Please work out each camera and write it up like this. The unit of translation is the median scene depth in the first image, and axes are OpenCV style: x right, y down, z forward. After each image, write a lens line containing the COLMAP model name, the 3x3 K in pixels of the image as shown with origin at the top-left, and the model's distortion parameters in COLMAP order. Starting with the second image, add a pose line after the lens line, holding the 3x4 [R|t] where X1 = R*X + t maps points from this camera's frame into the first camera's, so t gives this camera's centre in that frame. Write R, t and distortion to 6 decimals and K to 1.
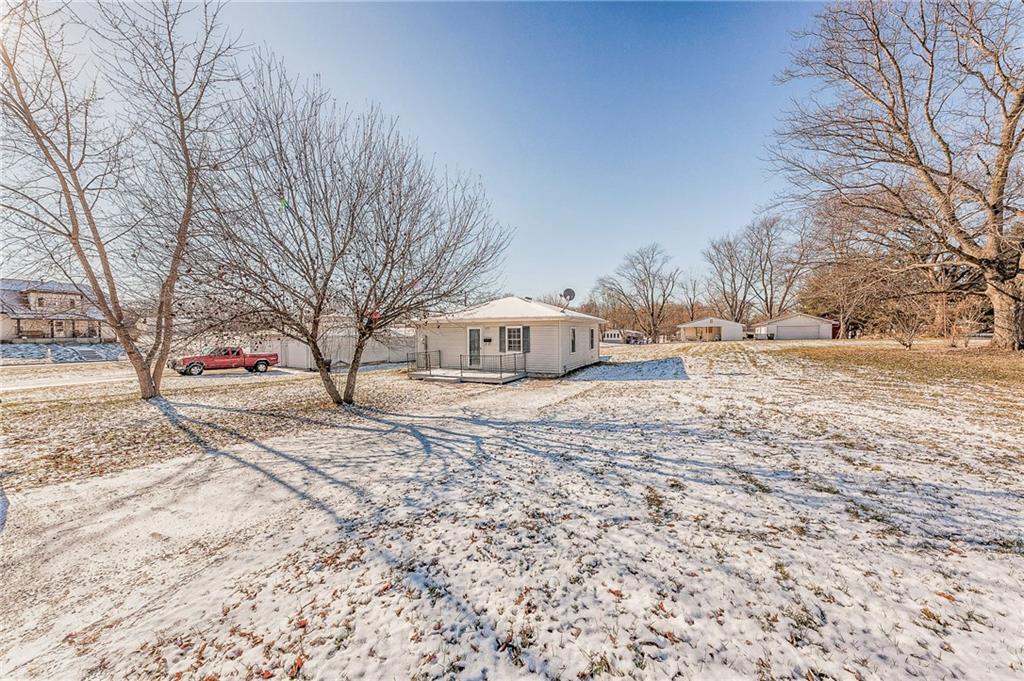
lens RADIAL K [[350.5, 0, 508.2], [0, 350.5, 341.6], [0, 0, 1]] dist [-0.000063, -0.000135]
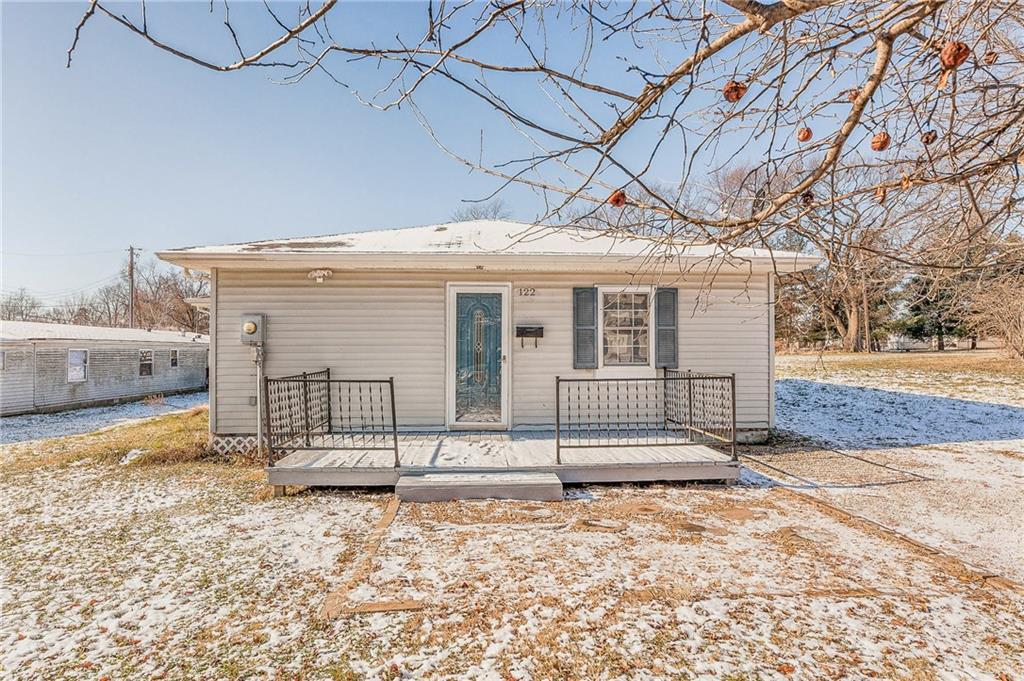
lens RADIAL K [[580.7, 0, 512.0], [0, 580.7, 340.5], [0, 0, 1]] dist [0.003572, 0.001694]
pose [[0.860595, 0.015290, 0.509061, -0.329922], [0.006767, 0.999118, -0.041449, 0.025070], [-0.509246, 0.039116, 0.859732, 0.583569]]
